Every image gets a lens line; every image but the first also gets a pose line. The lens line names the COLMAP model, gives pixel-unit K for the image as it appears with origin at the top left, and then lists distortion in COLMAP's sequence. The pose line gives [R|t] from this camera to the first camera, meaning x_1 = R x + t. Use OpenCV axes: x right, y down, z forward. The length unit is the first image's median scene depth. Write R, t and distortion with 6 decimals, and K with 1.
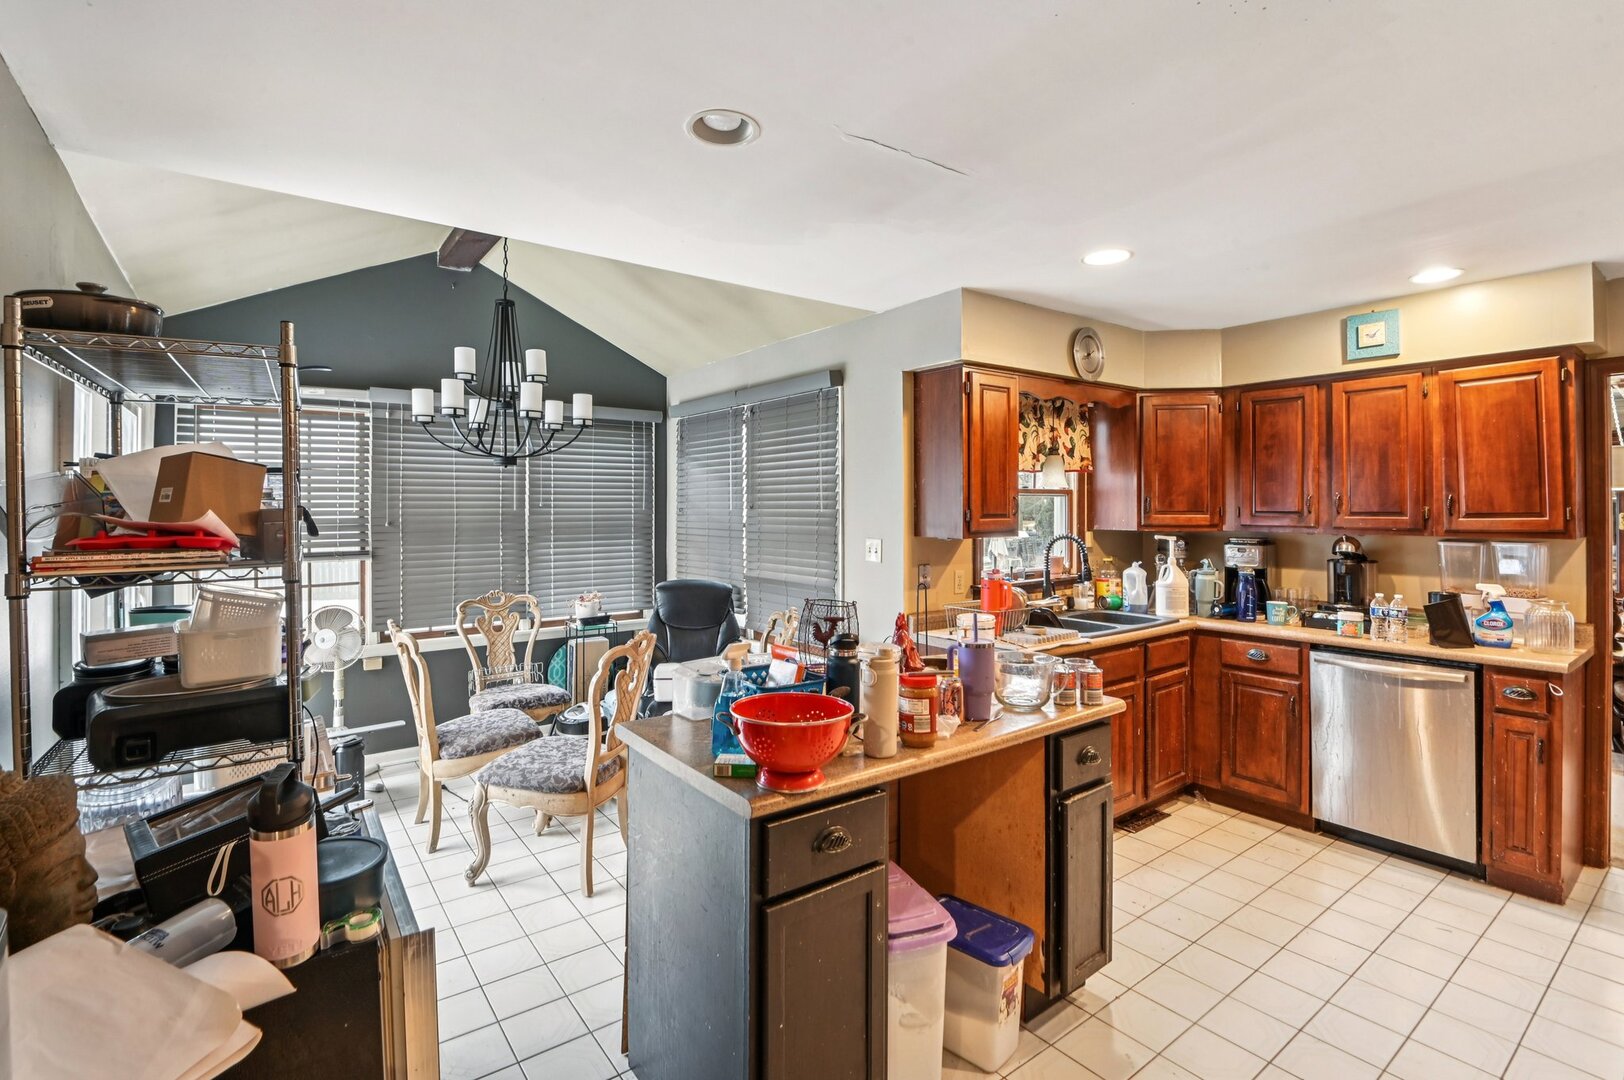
lens RADIAL K [[767.1, 0, 808.8], [0, 767.1, 505.2], [0, 0, 1]] dist [-0.000974, -0.000222]
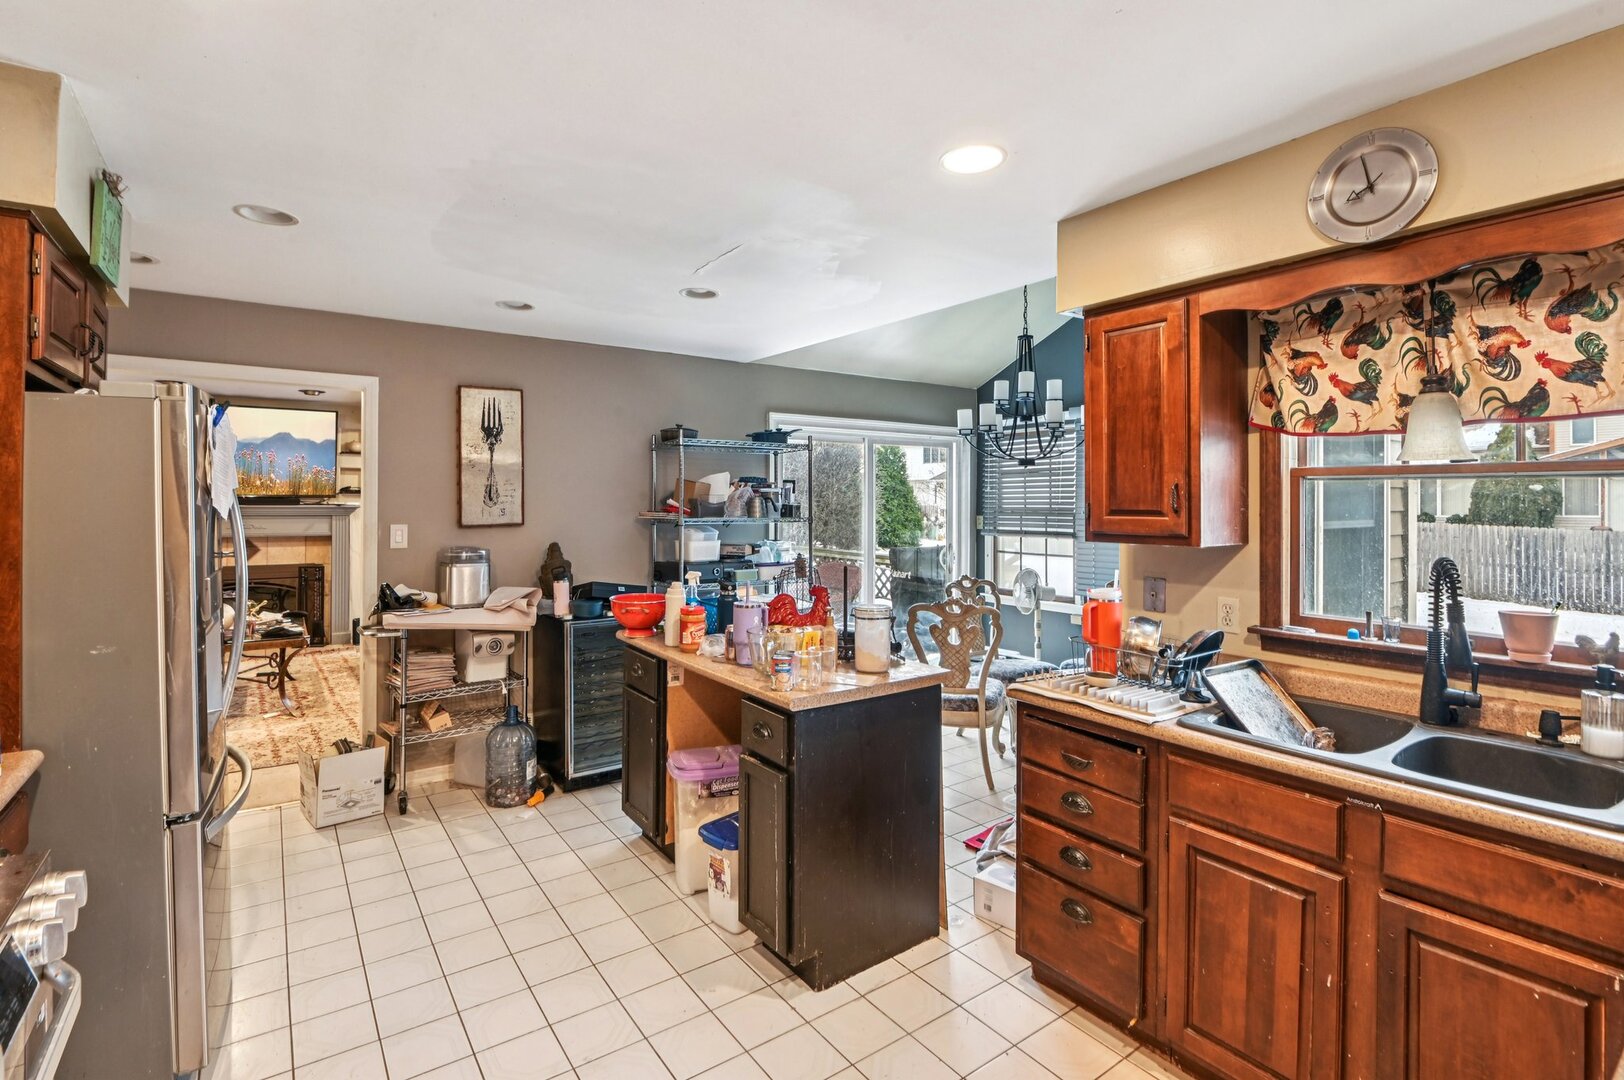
lens RADIAL K [[767.1, 0, 808.8], [0, 767.1, 505.2], [0, 0, 1]] dist [-0.000974, -0.000222]
pose [[-0.019869, 0.009182, -0.999760, 0.846715], [0.000710, 0.999958, 0.009170, 0.000454], [0.999802, -0.000528, -0.019874, 0.645294]]
